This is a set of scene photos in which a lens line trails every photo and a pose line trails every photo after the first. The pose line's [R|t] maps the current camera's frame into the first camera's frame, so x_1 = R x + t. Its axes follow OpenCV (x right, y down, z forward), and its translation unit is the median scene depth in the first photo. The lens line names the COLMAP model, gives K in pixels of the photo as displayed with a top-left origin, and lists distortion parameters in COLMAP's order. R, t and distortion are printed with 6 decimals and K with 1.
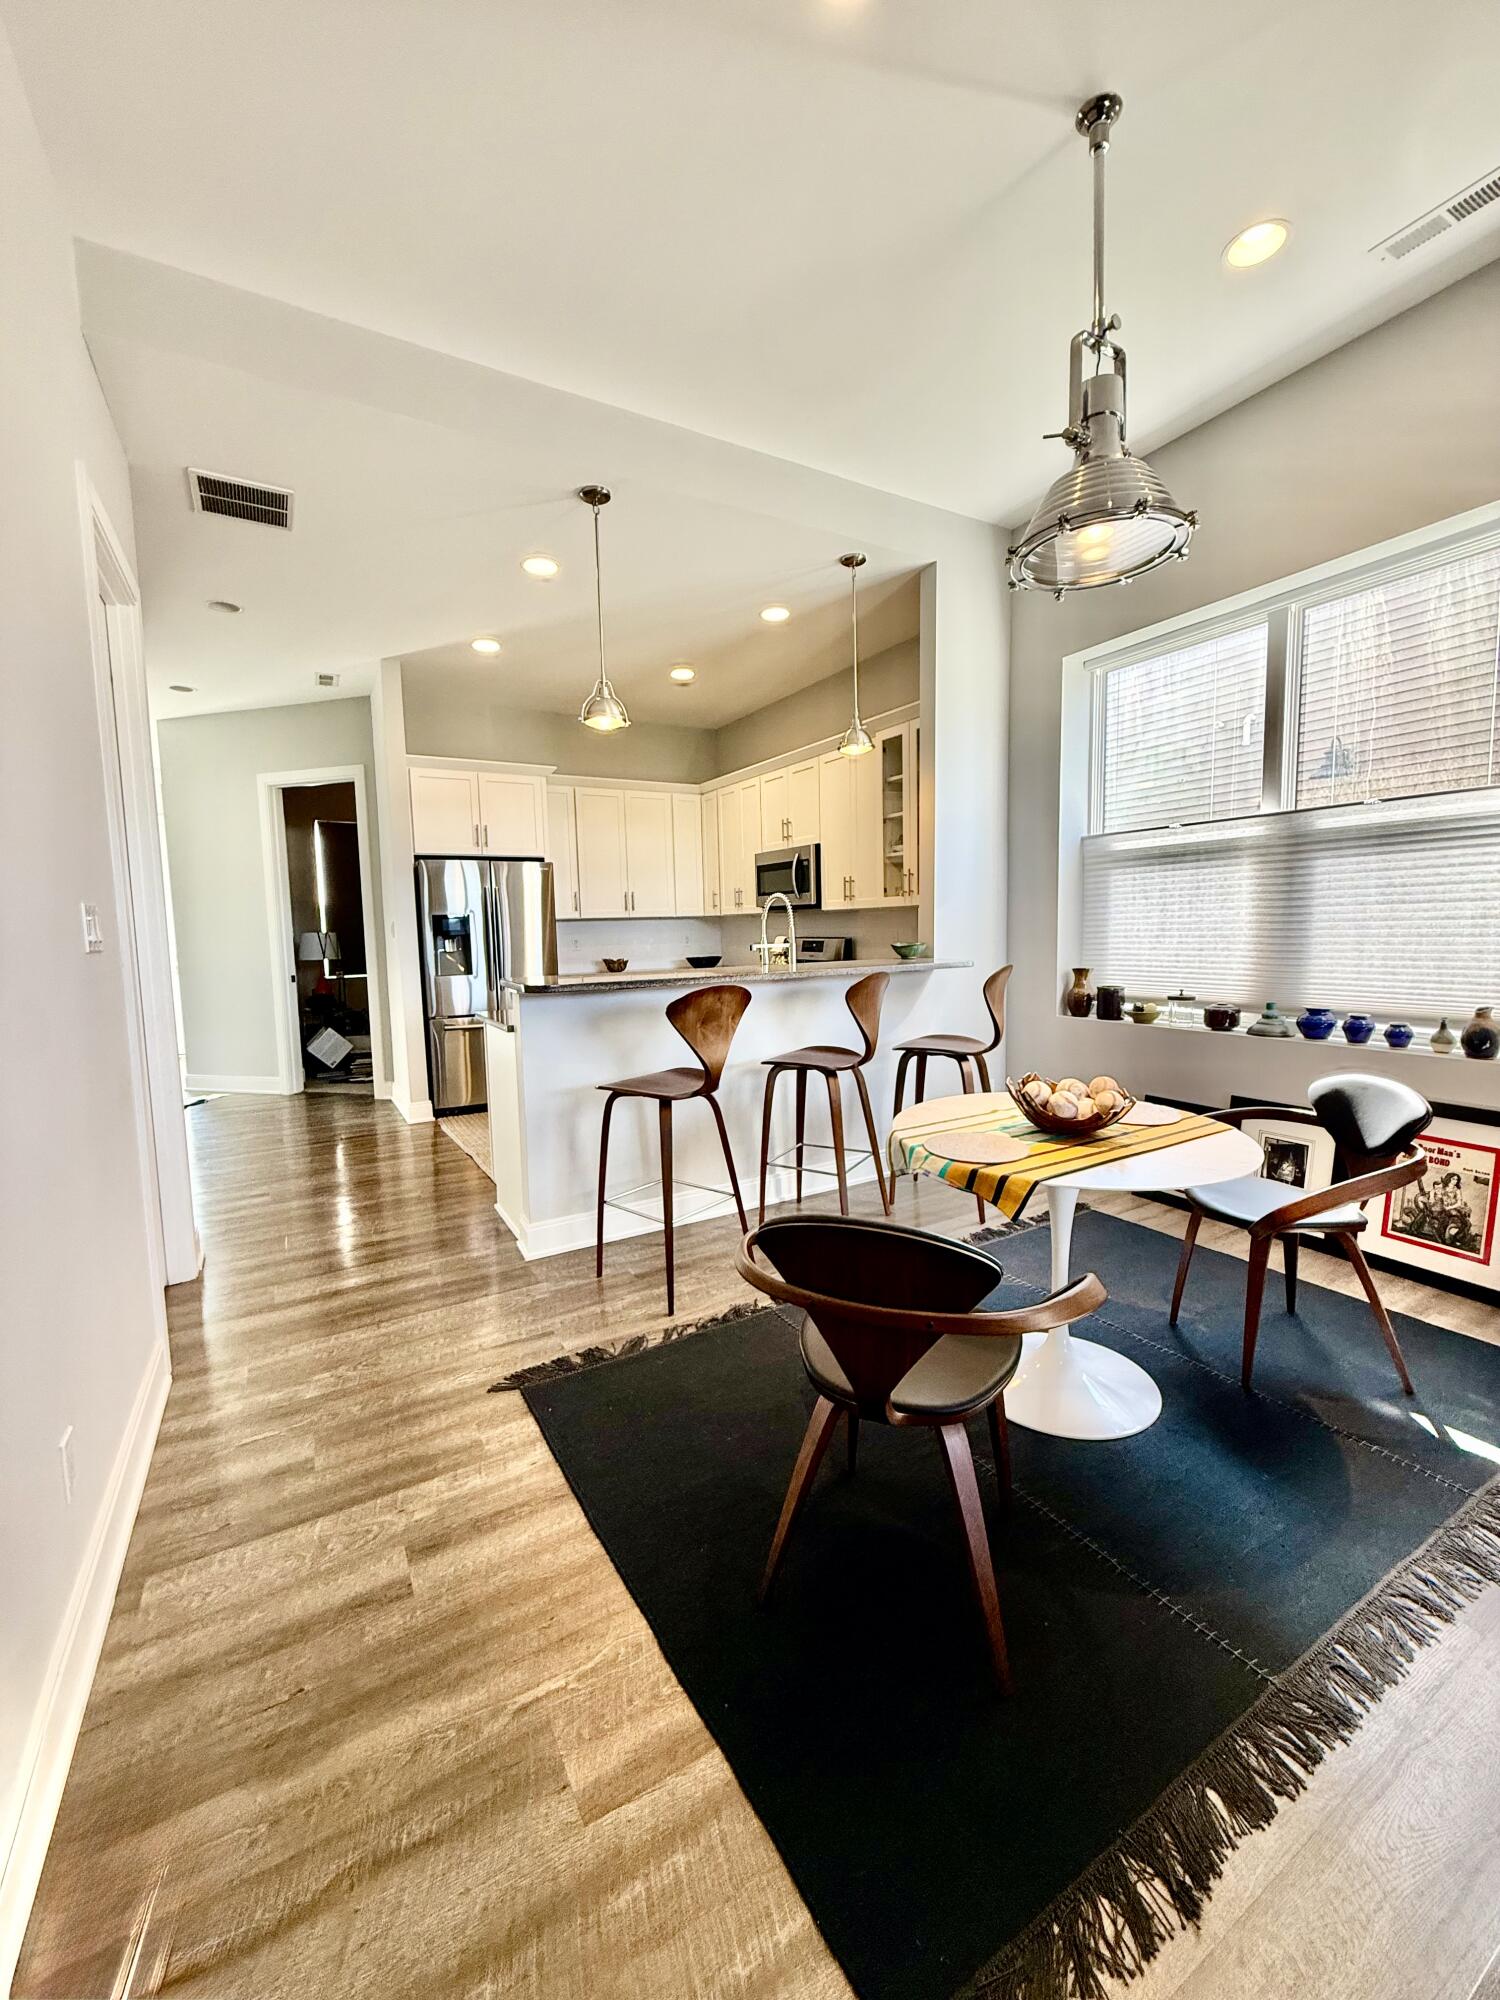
lens RADIAL K [[797.1, 0, 748.8], [0, 797.1, 995.5], [0, 0, 1]] dist [0.001641, 0.000380]
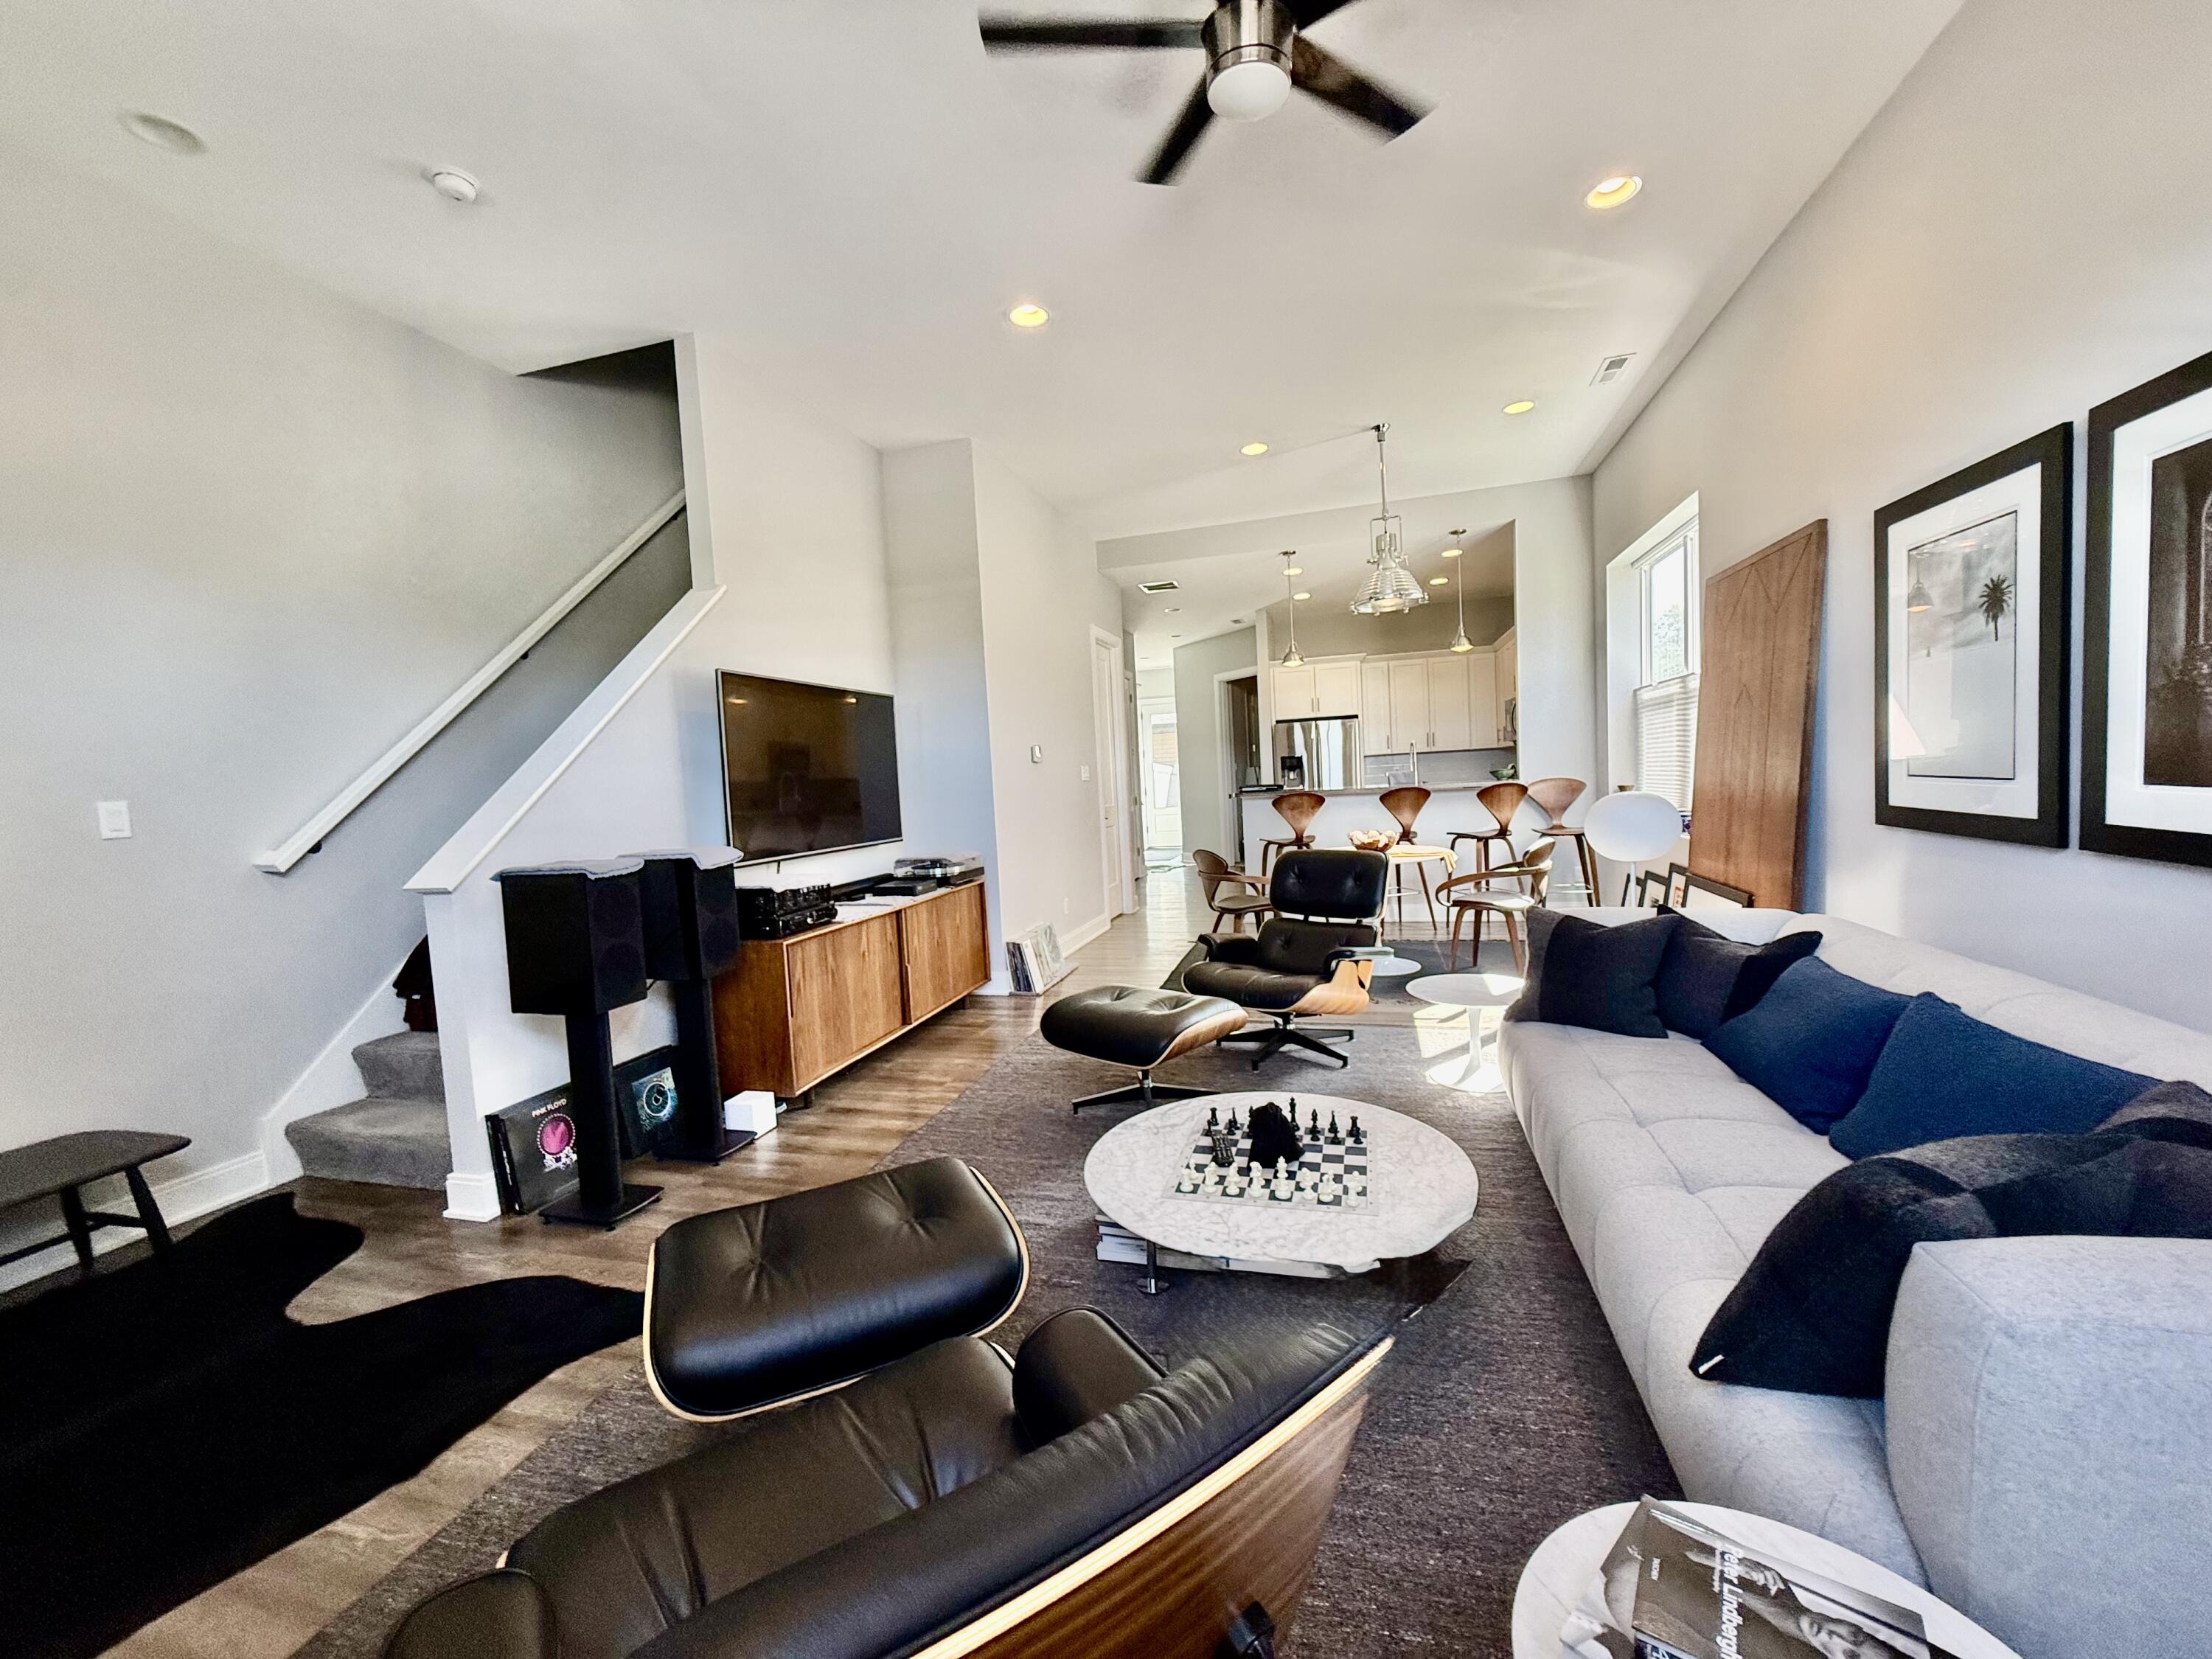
lens RADIAL K [[881.6, 0, 1108.5], [0, 881.6, 826.7], [0, 0, 1]] dist [0.001641, 0.000380]
pose [[0.693808, 0.026932, -0.719656, 0.668863], [-0.027559, 0.999561, 0.010837, 0.034172], [0.719633, 0.012314, 0.694246, -0.520146]]
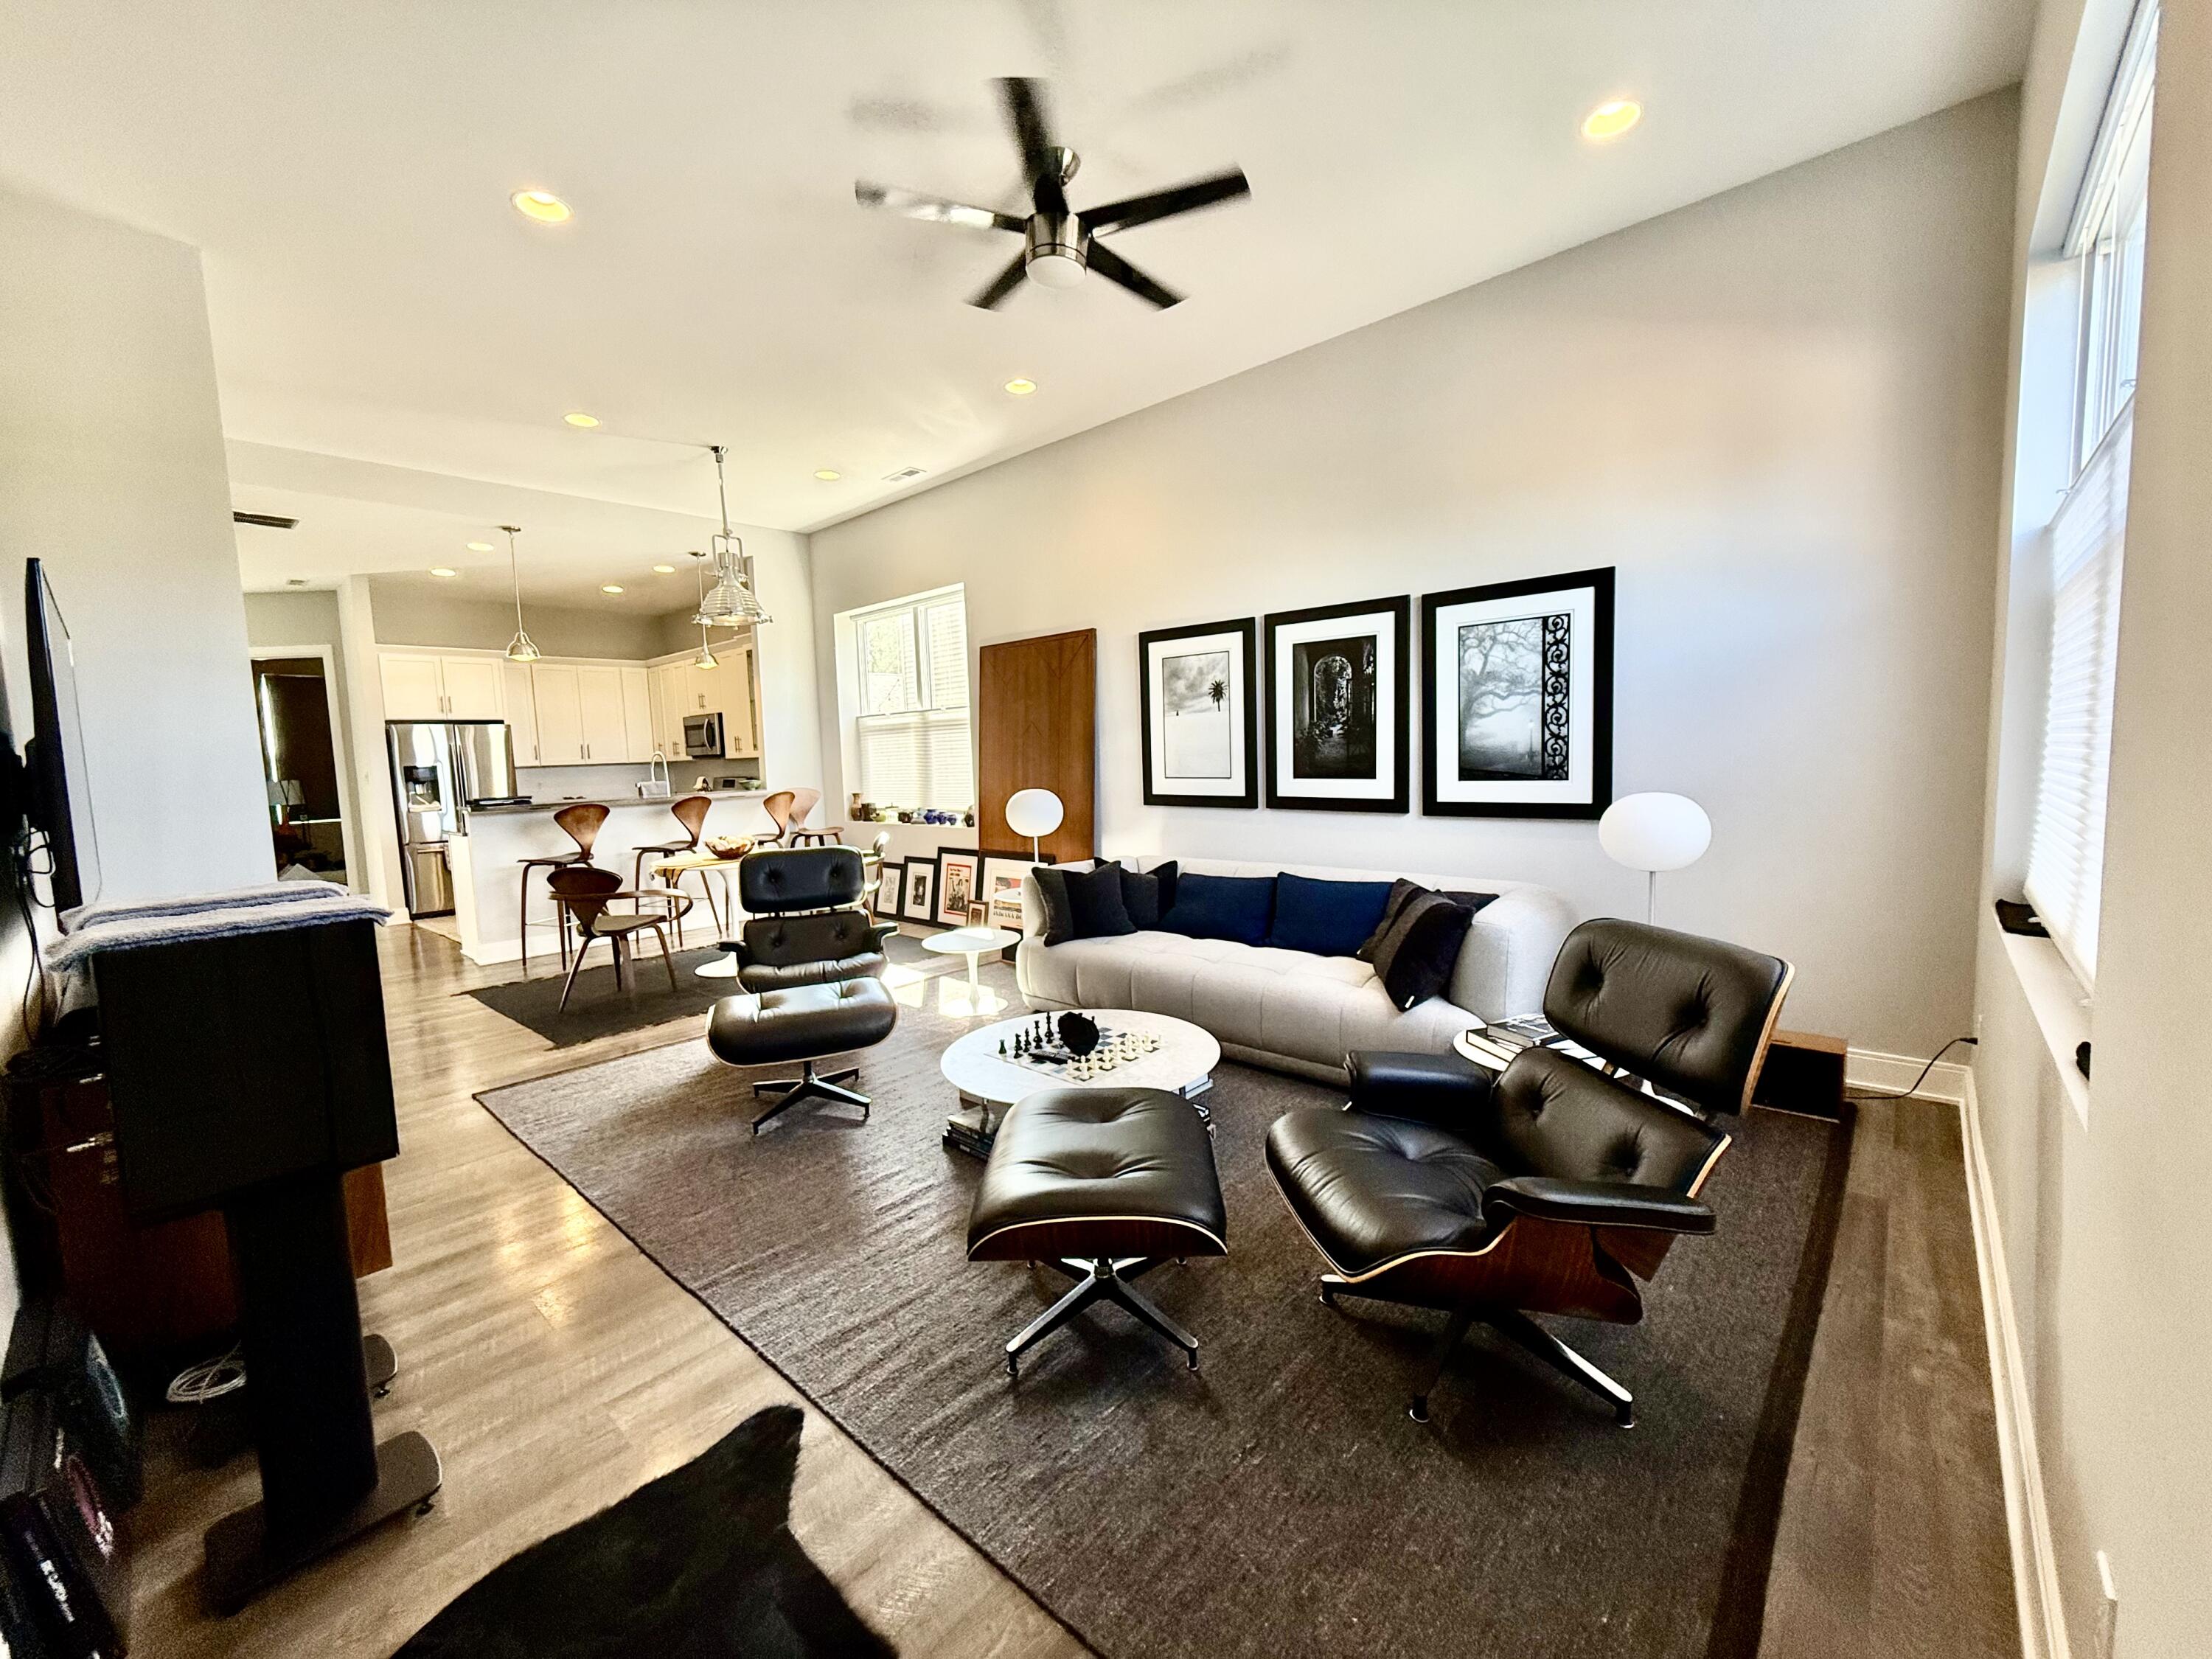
lens RADIAL K [[881.6, 0, 1108.5], [0, 881.6, 826.7], [0, 0, 1]] dist [0.001641, 0.000380]
pose [[0.953034, -0.036518, 0.300654, 0.267945], [0.040195, 0.999174, -0.006052, 0.054130], [-0.300185, 0.017853, 0.953714, -0.730120]]
